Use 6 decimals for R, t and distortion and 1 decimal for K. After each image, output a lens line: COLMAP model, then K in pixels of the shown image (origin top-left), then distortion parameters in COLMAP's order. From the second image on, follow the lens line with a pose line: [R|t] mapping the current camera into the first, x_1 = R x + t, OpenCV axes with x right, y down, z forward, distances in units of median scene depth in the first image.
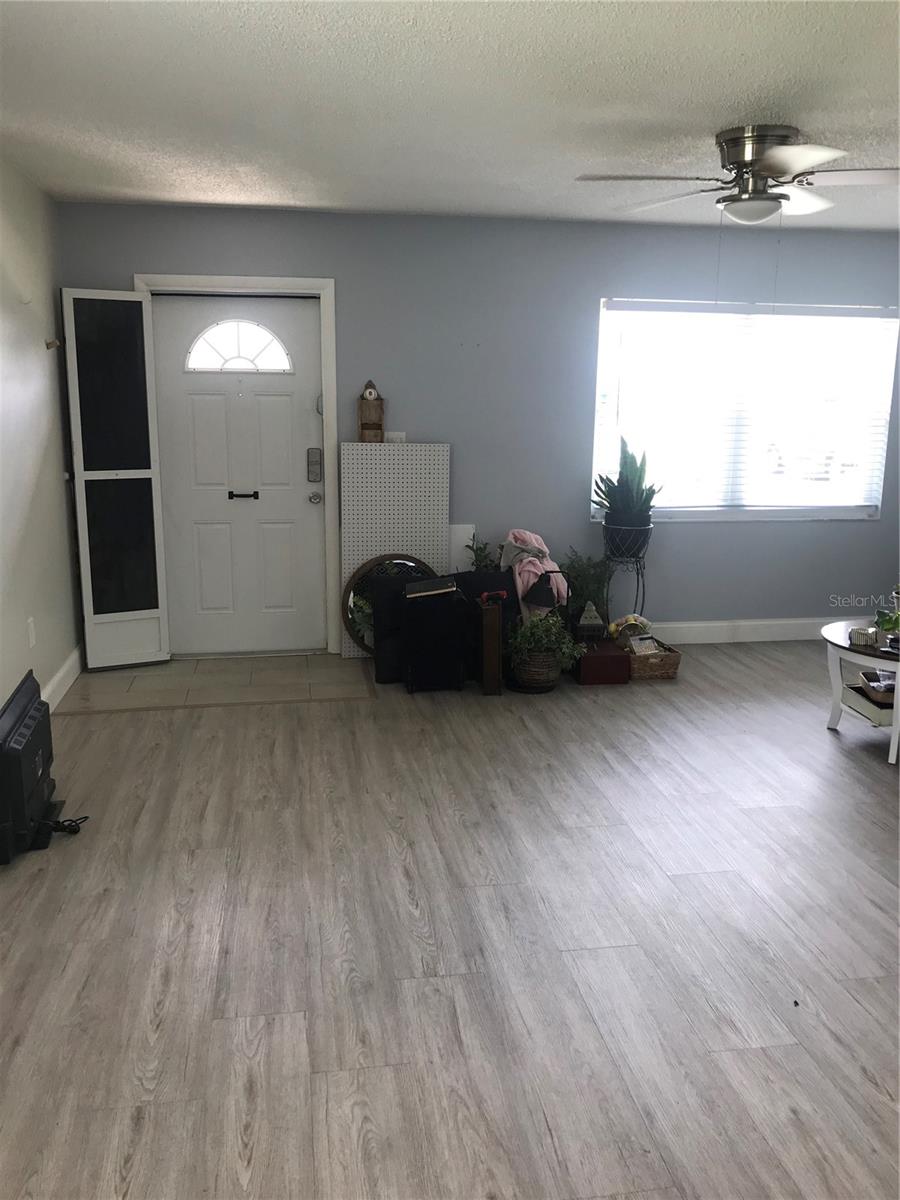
lens RADIAL K [[1009.7, 0, 452.1], [0, 1009.7, 616.7], [0, 0, 1]] dist [0.042575, -0.009898]
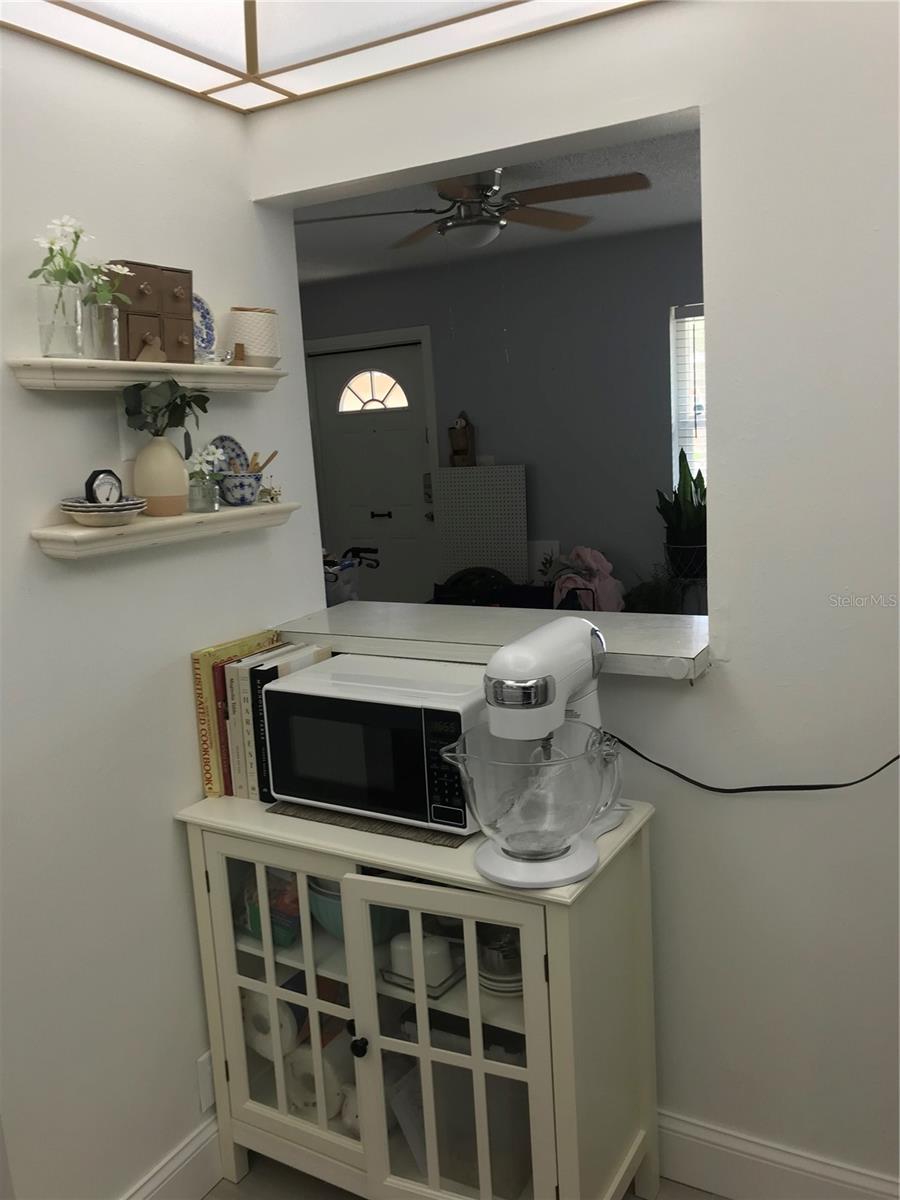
lens RADIAL K [[1009.7, 0, 452.1], [0, 1009.7, 616.7], [0, 0, 1]] dist [0.042575, -0.009898]
pose [[0.778801, 0.056770, -0.624697, 0.612388], [-0.074810, 0.997194, -0.002645, -0.004530], [0.622794, 0.048793, 0.780863, 0.136837]]
